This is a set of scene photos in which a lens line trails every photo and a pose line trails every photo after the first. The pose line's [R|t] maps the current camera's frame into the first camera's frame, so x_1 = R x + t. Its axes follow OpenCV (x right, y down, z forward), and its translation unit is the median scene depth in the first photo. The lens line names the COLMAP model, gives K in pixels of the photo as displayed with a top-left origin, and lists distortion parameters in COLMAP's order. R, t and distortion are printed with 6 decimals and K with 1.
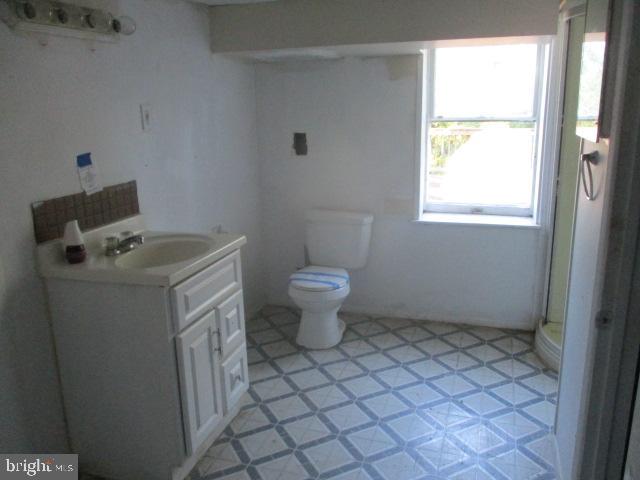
lens RADIAL K [[538.3, 0, 321.1], [0, 538.3, 240.6], [0, 0, 1]] dist [-0.037327, 0.045381]
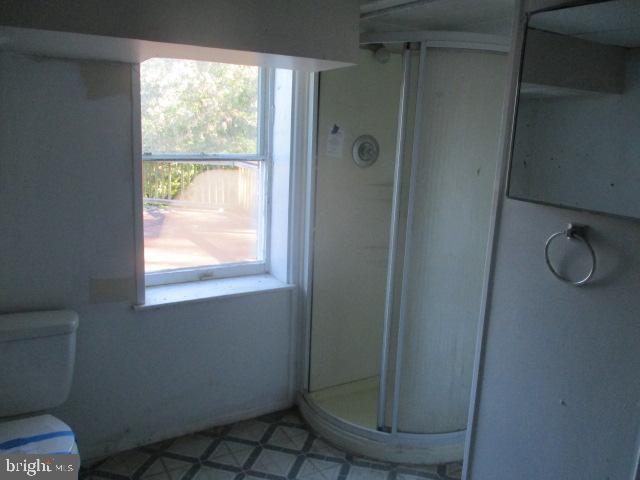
lens RADIAL K [[538.3, 0, 319.4], [0, 538.3, 238.4], [0, 0, 1]] dist [-0.037327, 0.045381]
pose [[0.673317, -0.110270, 0.731085, -0.166872], [0.142919, 0.989577, 0.017632, -0.106935], [-0.725409, 0.092614, 0.682059, 0.386242]]
